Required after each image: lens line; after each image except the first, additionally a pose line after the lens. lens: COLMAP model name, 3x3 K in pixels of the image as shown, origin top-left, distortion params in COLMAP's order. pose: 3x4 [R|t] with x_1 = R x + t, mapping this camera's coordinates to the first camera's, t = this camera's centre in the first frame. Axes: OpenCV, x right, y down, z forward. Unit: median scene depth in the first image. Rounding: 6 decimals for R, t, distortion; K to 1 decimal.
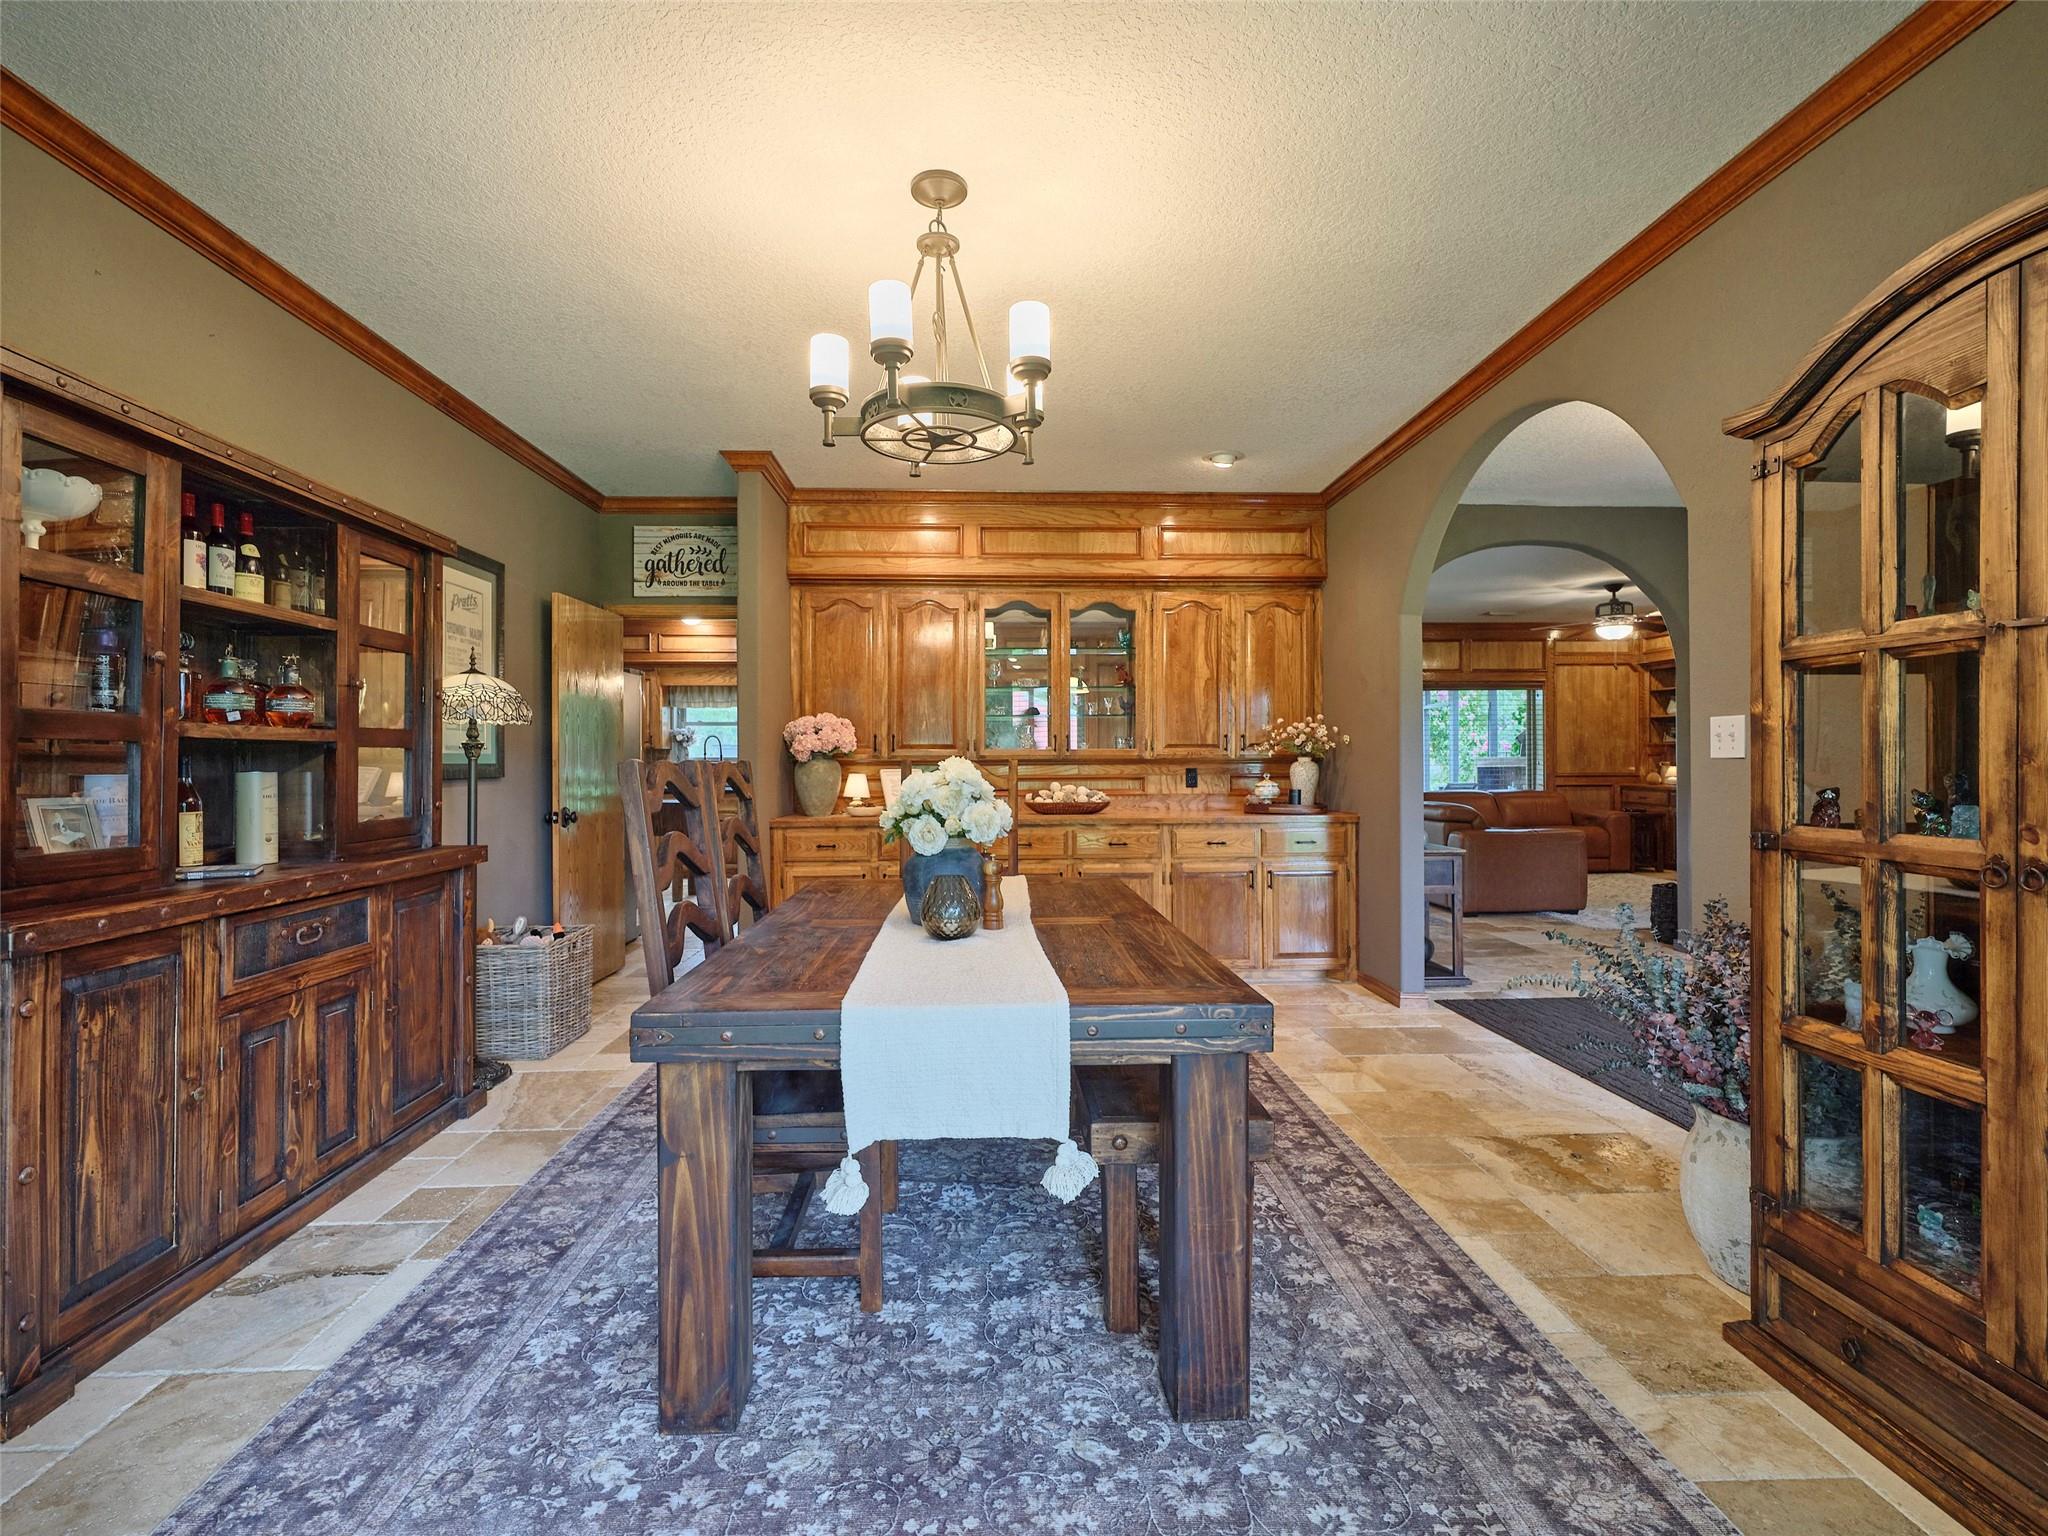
lens RADIAL K [[950.7, 0, 1019.5], [0, 950.7, 760.4], [0, 0, 1]] dist [0.000861, 0.000173]
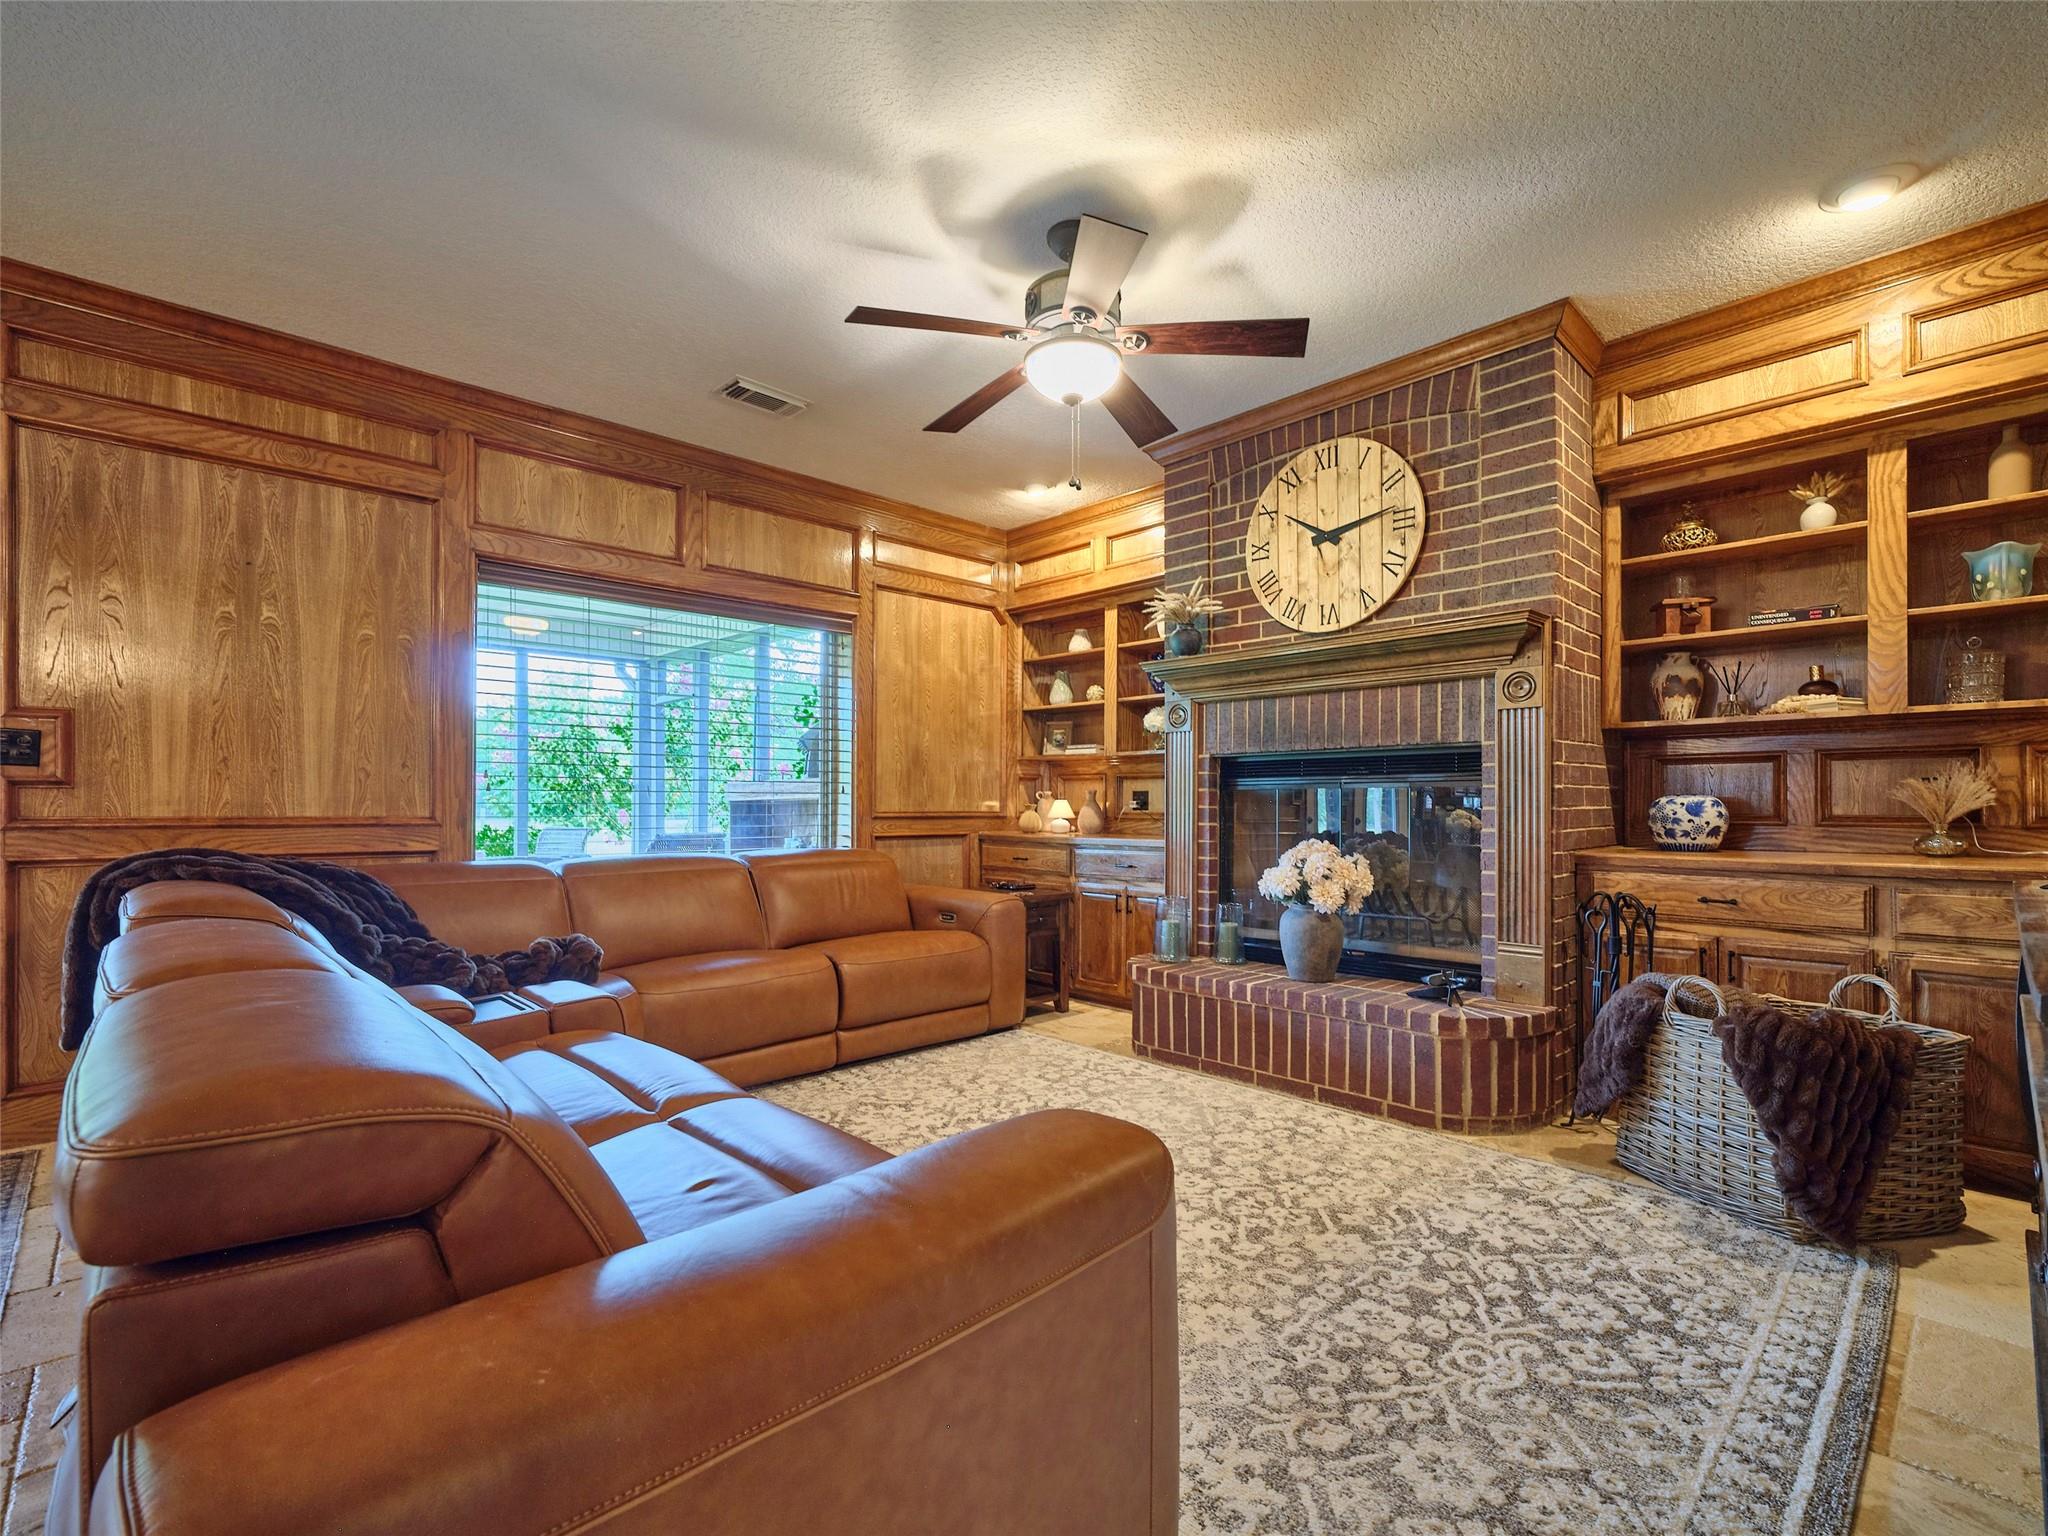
lens RADIAL K [[936.7, 0, 1015.3], [0, 936.7, 800.6], [0, 0, 1]] dist [-0.000970, 0.000030]
pose [[0.759717, 0.010939, 0.650161, 1.098631], [-0.006314, 0.999935, -0.009446, 0.041671], [-0.650223, 0.003071, 0.759737, 2.102656]]
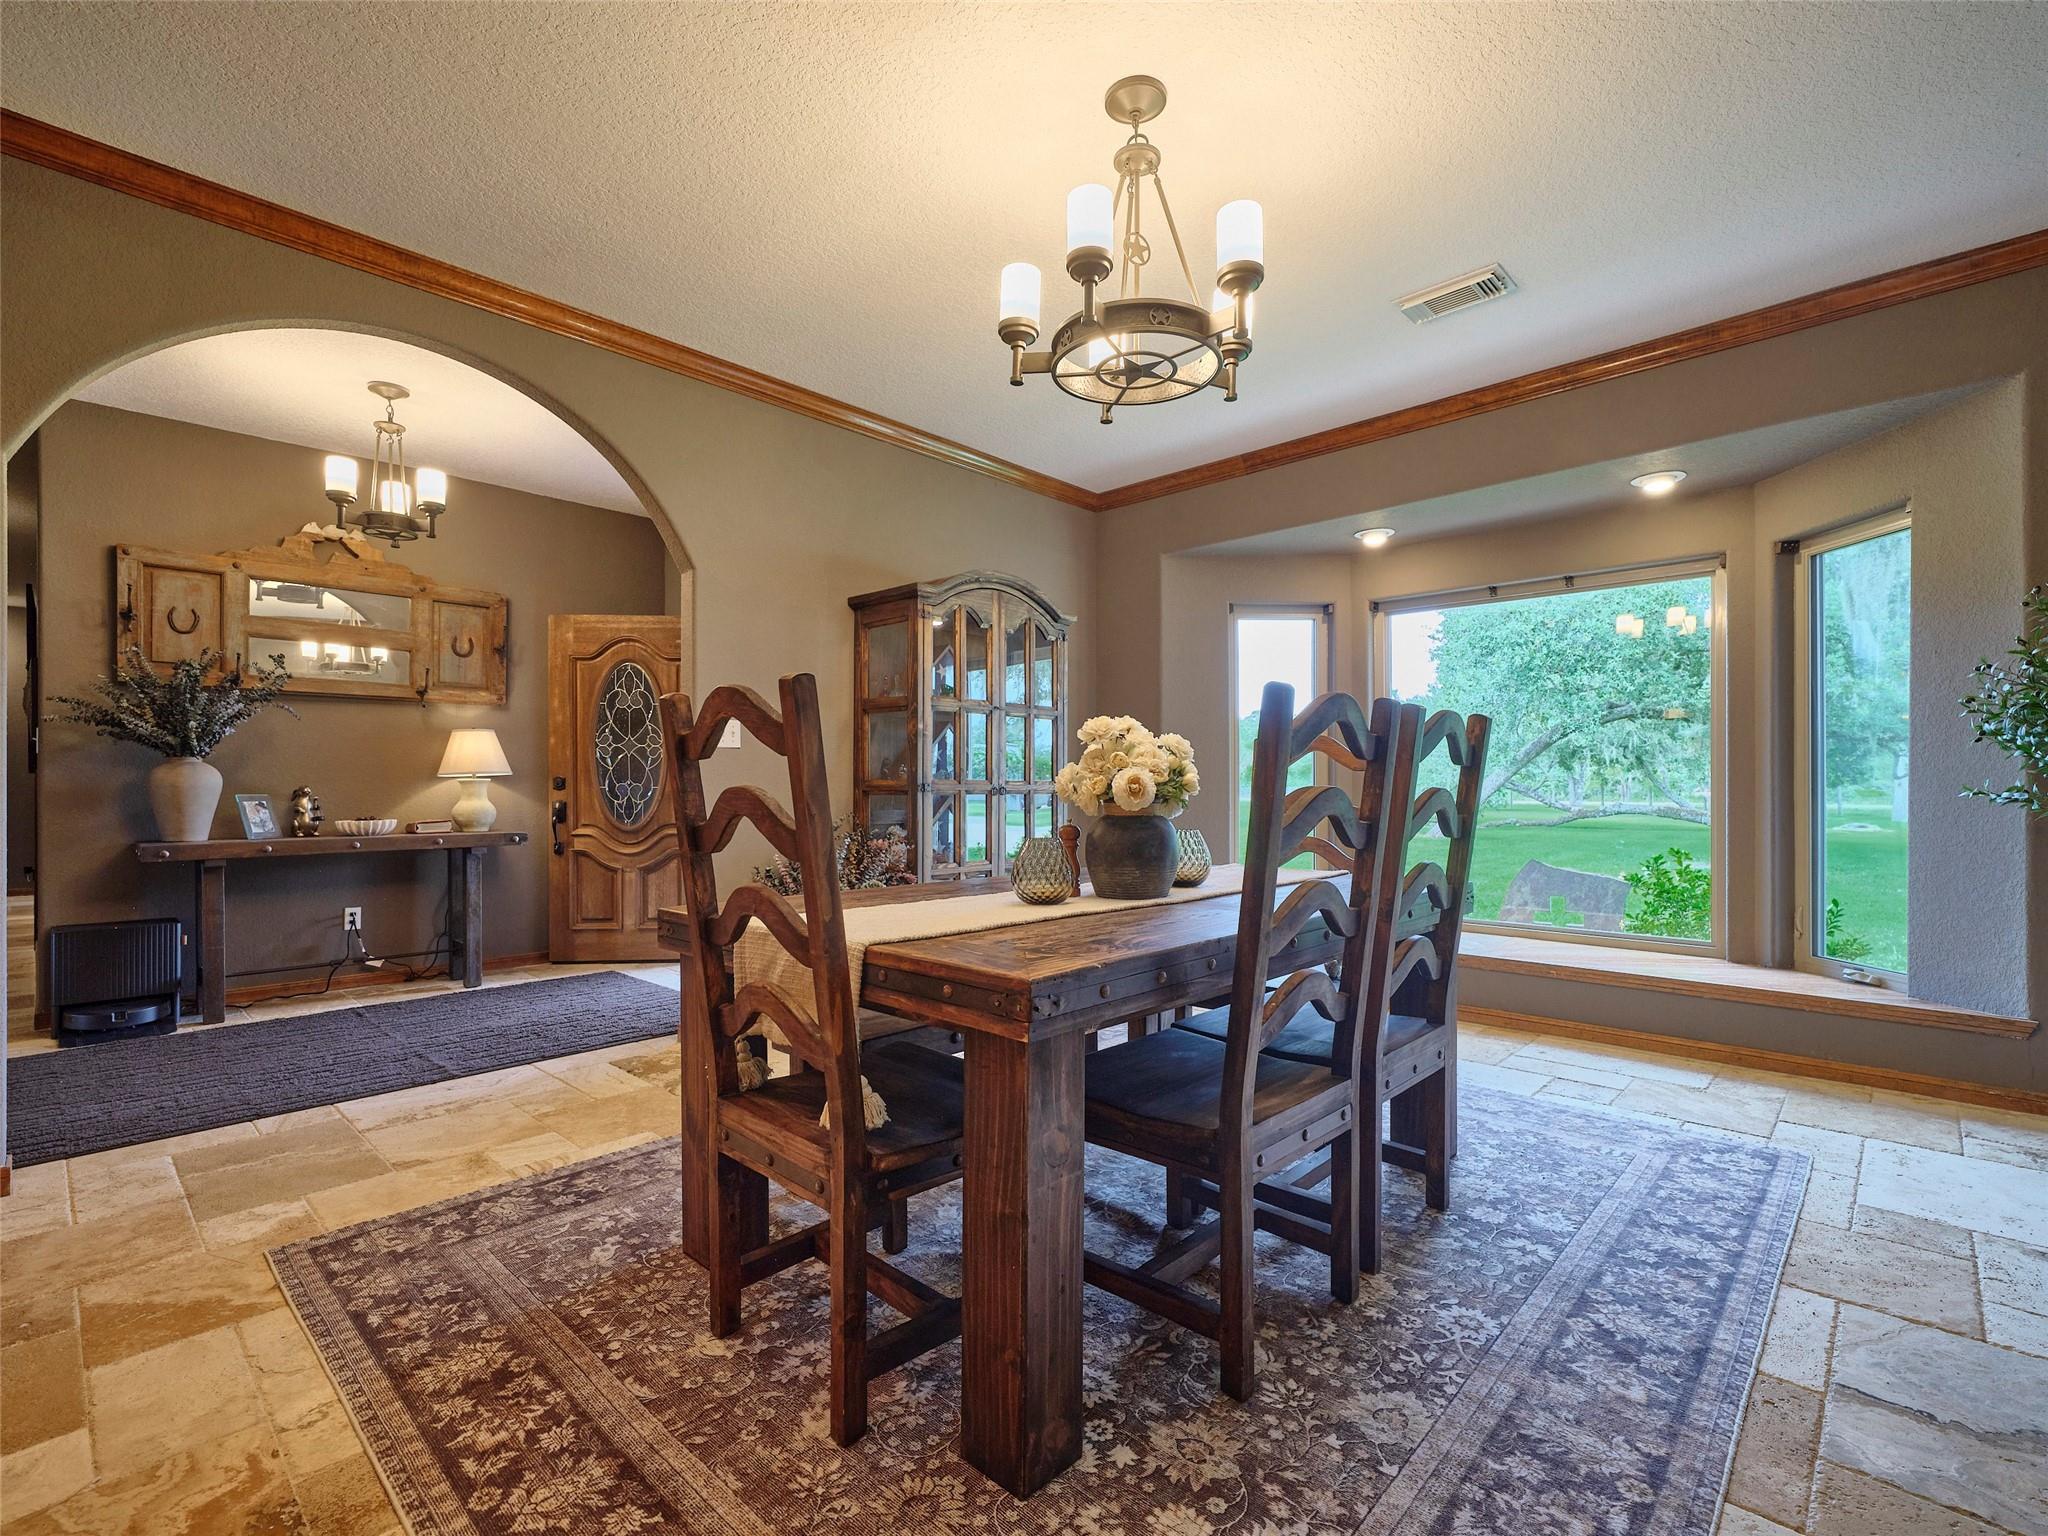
lens RADIAL K [[938.6, 0, 1020.8], [0, 938.6, 787.1], [0, 0, 1]] dist [0.000676, 0.000258]
pose [[-0.695684, 0.005442, 0.718327, -0.546946], [0.004605, 0.999985, -0.003115, 0.056336], [-0.718333, 0.001141, -0.695699, 1.425951]]
